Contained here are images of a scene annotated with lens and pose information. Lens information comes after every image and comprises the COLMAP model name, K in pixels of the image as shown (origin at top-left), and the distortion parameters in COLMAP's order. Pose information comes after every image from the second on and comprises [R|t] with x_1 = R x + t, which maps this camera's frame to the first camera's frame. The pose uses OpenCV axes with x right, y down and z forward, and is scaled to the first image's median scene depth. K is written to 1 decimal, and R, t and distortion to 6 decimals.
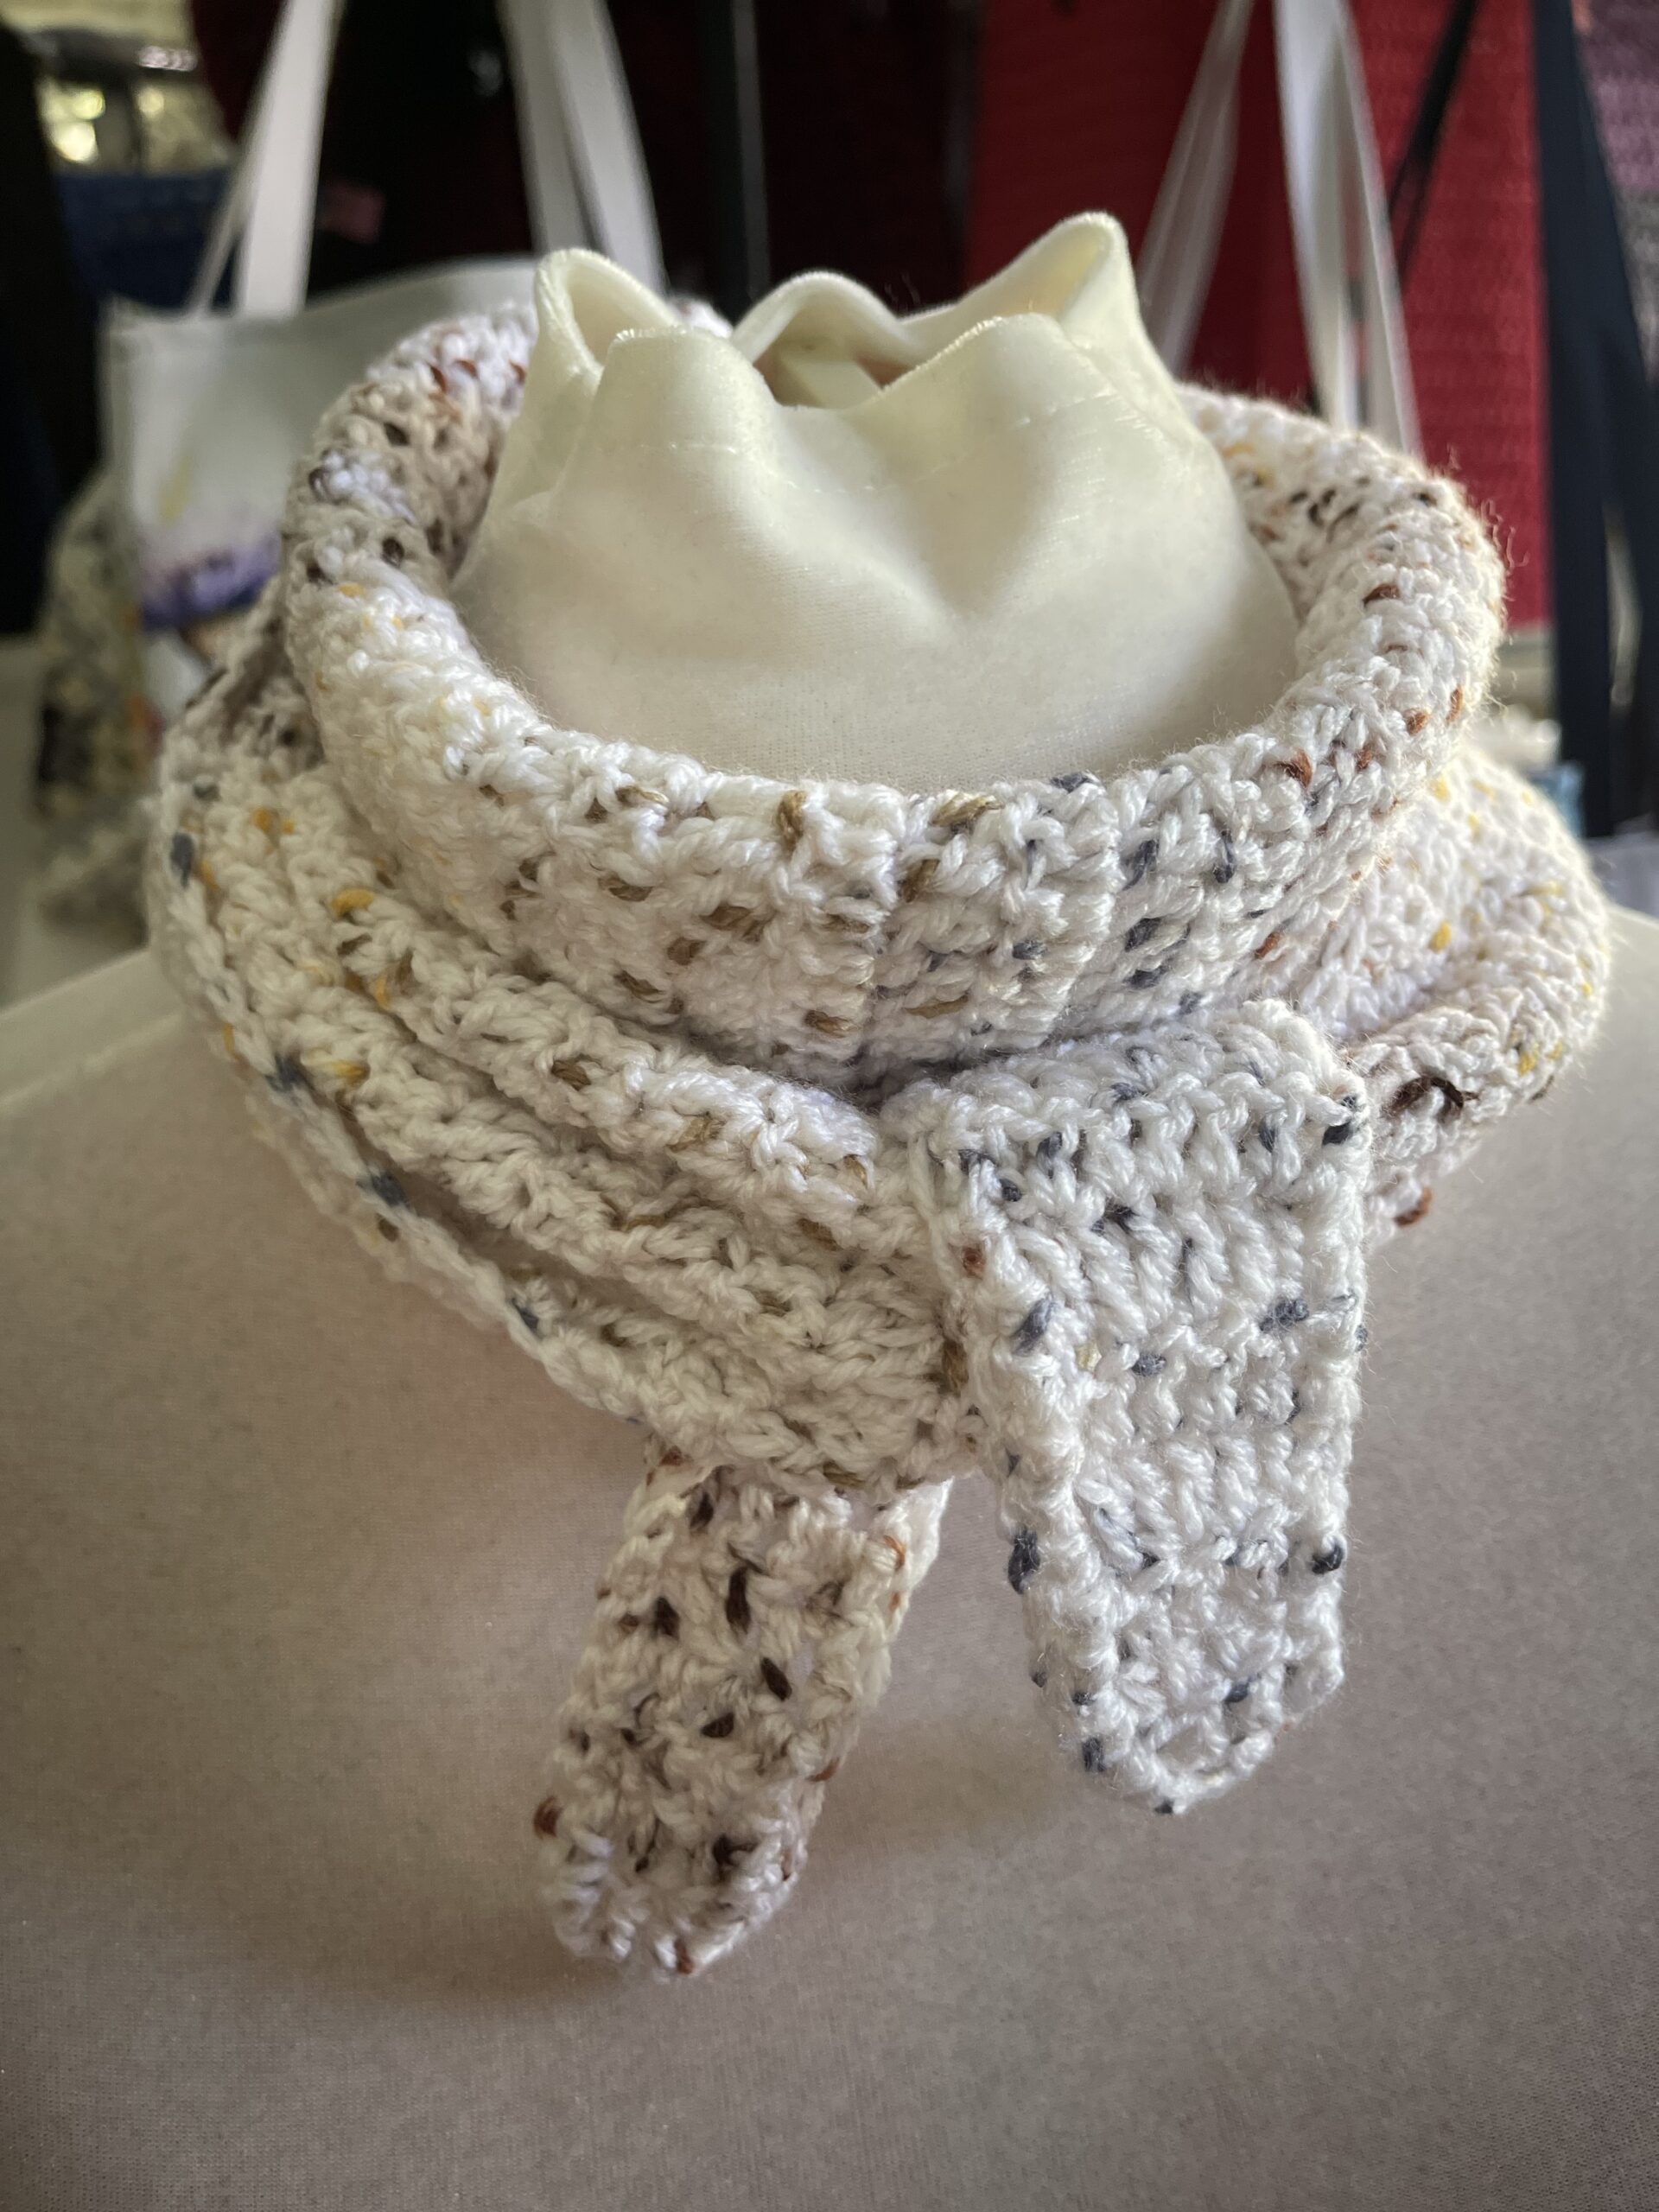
lens RADIAL K [[1796.6, 0, 824.3], [0, 1796.6, 1117.7], [0, 0, 1]] dist [0.048918, -0.179614]
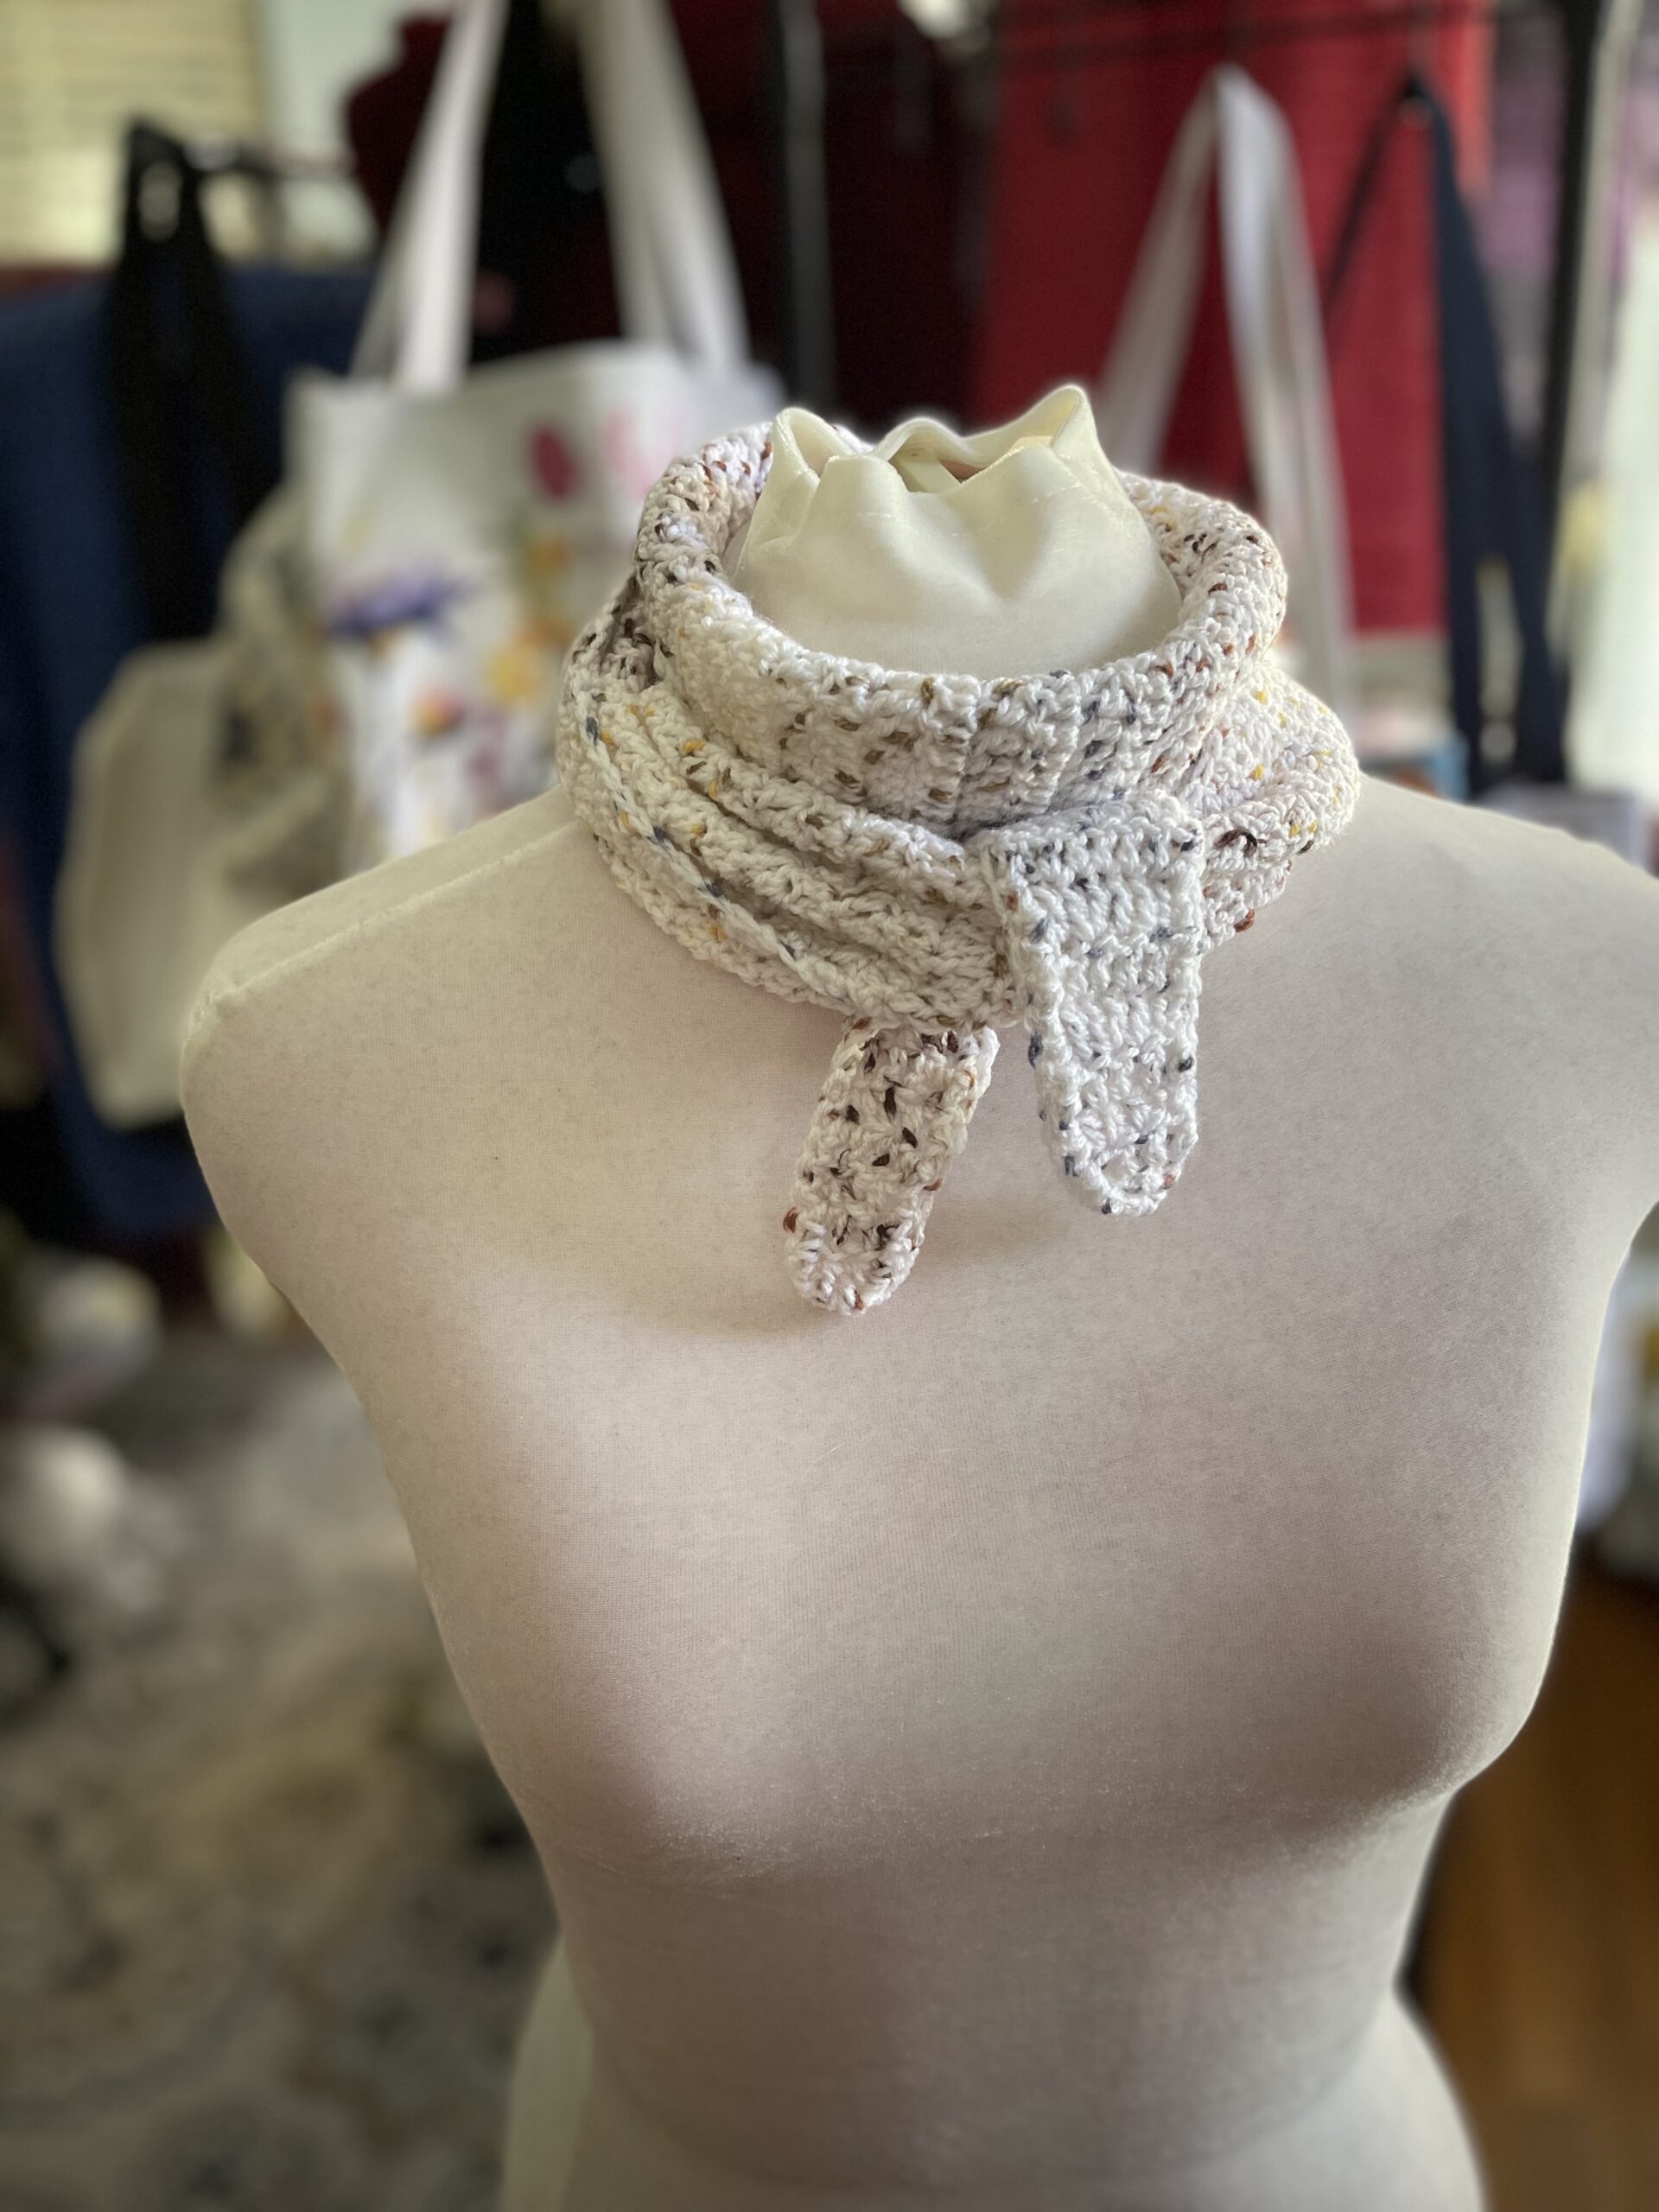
lens RADIAL K [[1679.7, 0, 832.4], [0, 1679.7, 1127.2], [0, 0, 1]] dist [0.001776, -0.009789]
pose [[0.999975, -0.000537, -0.007100, -0.104711], [0.000601, 0.999959, 0.009050, 0.298200], [0.007094, -0.009054, 0.999934, -0.893100]]
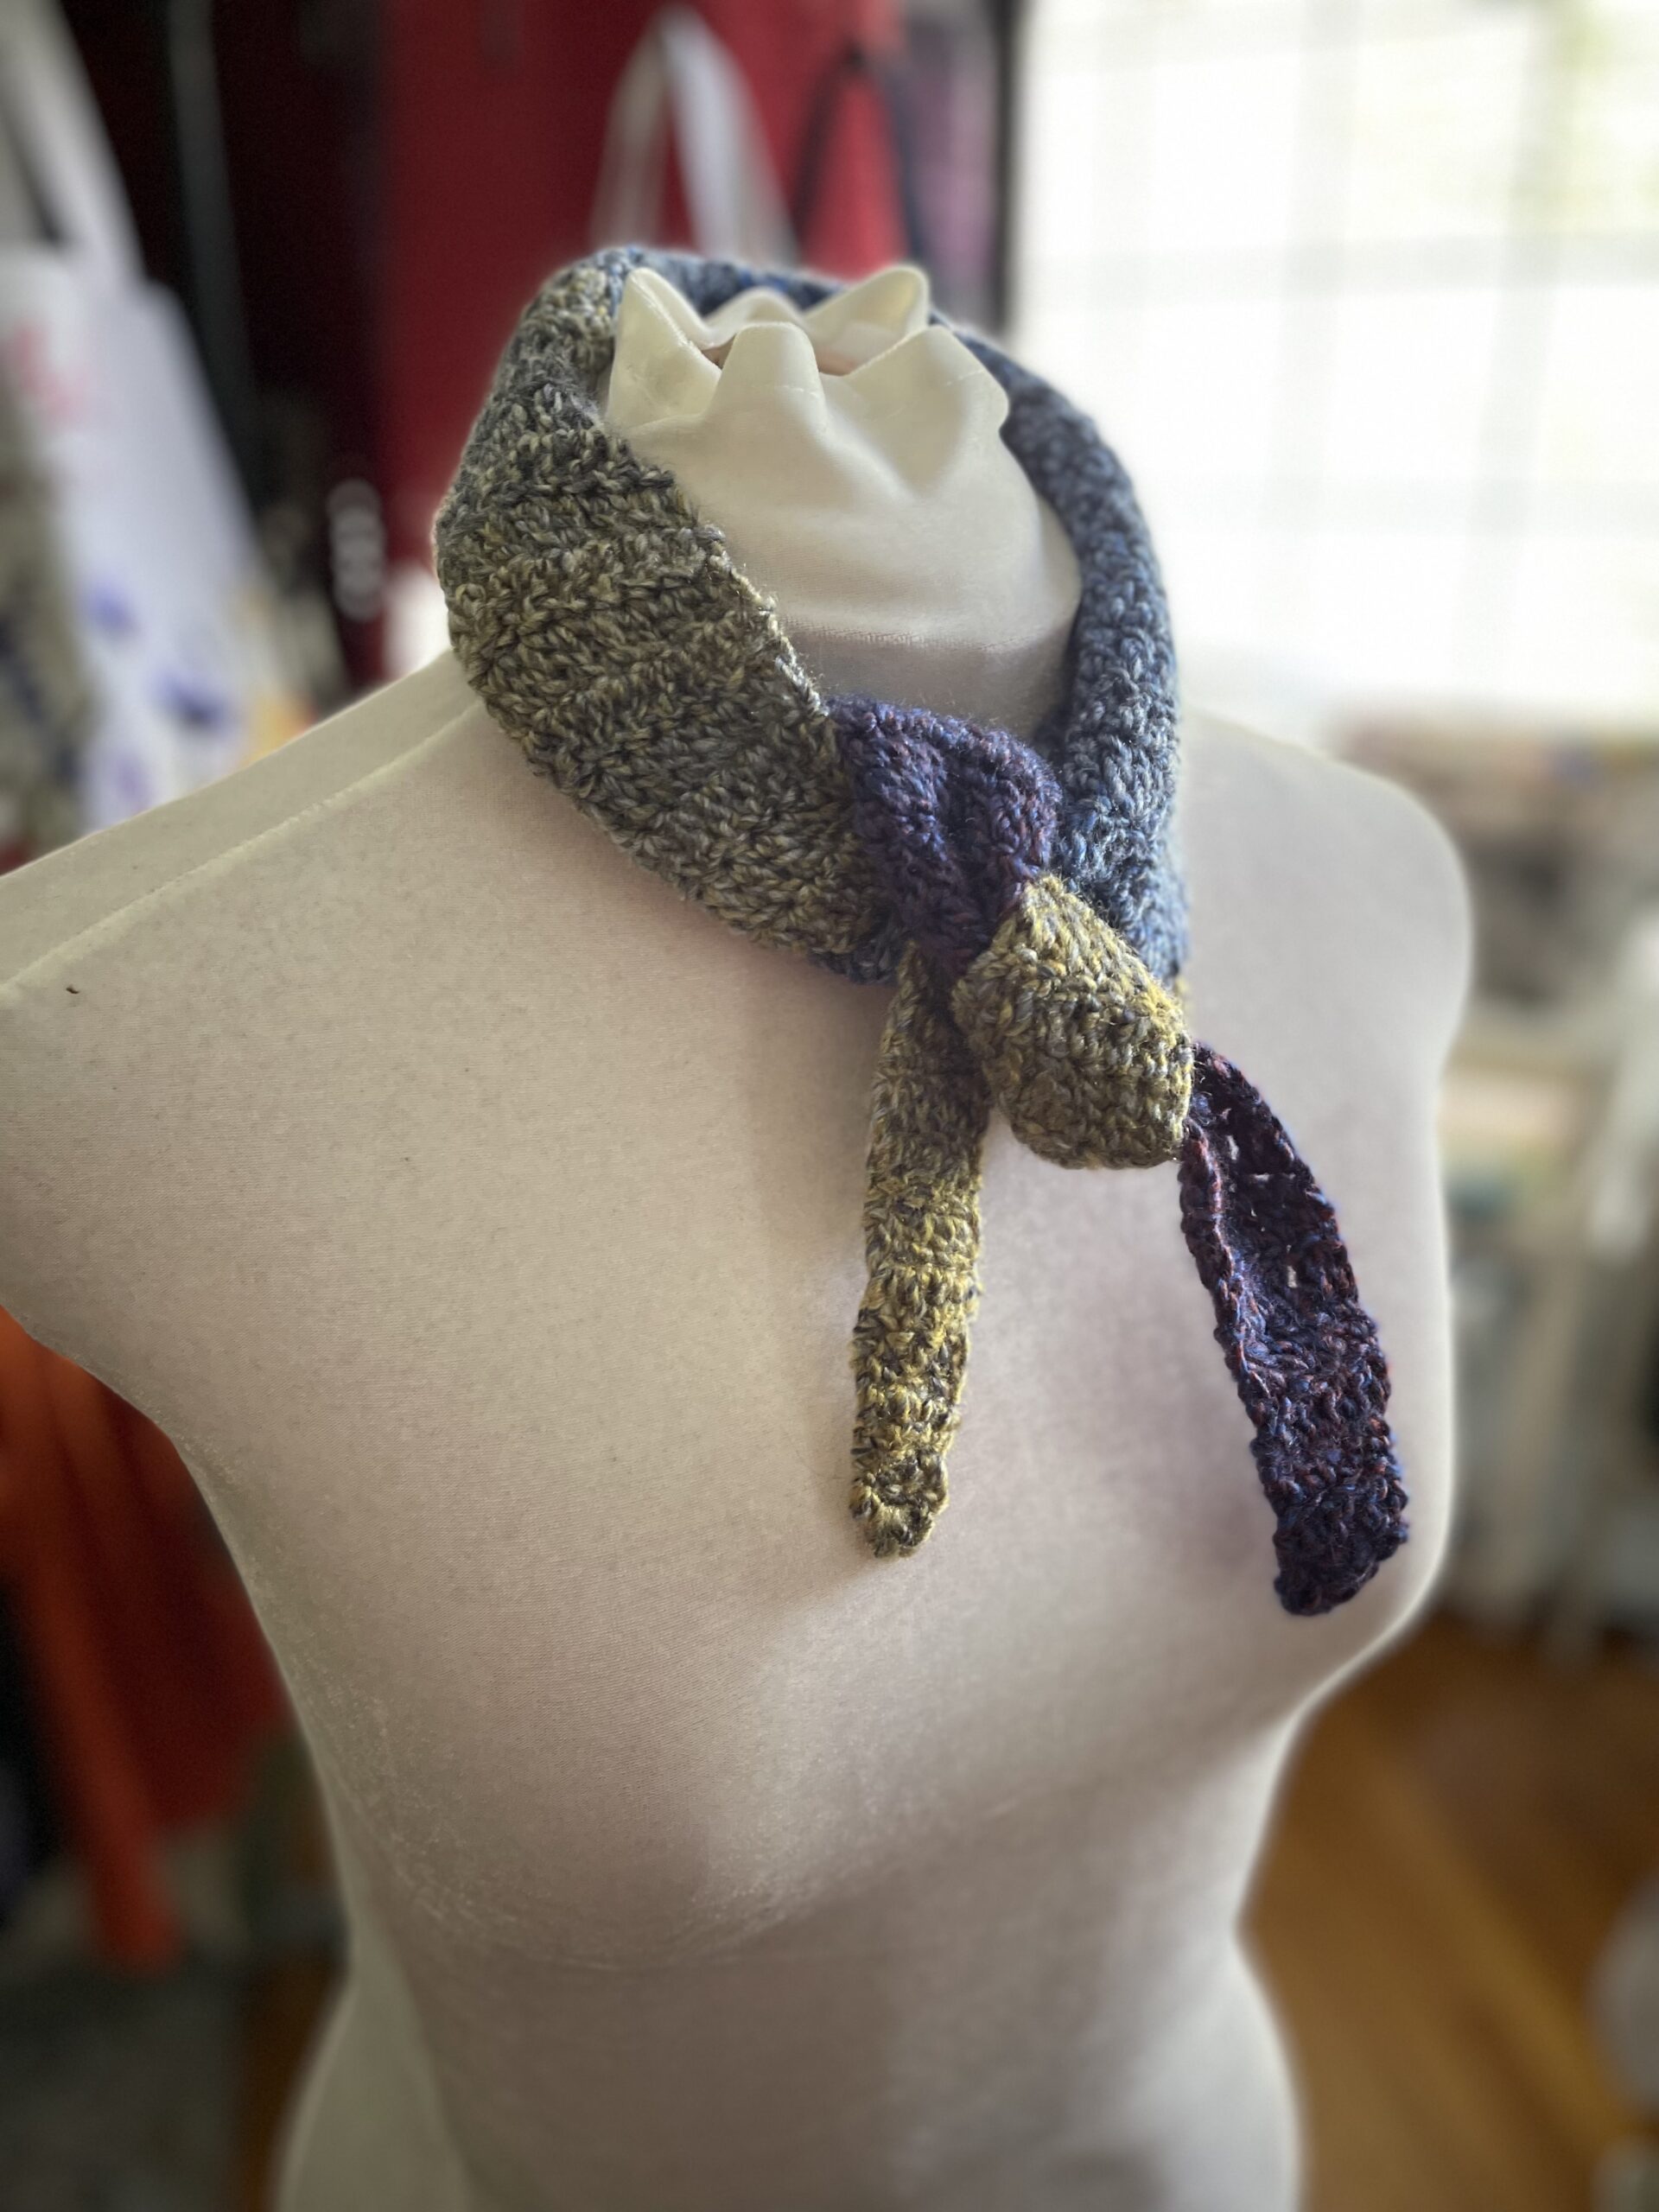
lens RADIAL K [[1705.4, 0, 829.5], [0, 1705.4, 1106.0], [0, 0, 1]] dist [0.030421, -0.068463]
pose [[0.922764, -0.112683, 0.368524, -0.780056], [0.109033, 0.993561, 0.030787, 0.294020], [-0.369620, 0.011772, 0.929108, -0.599805]]
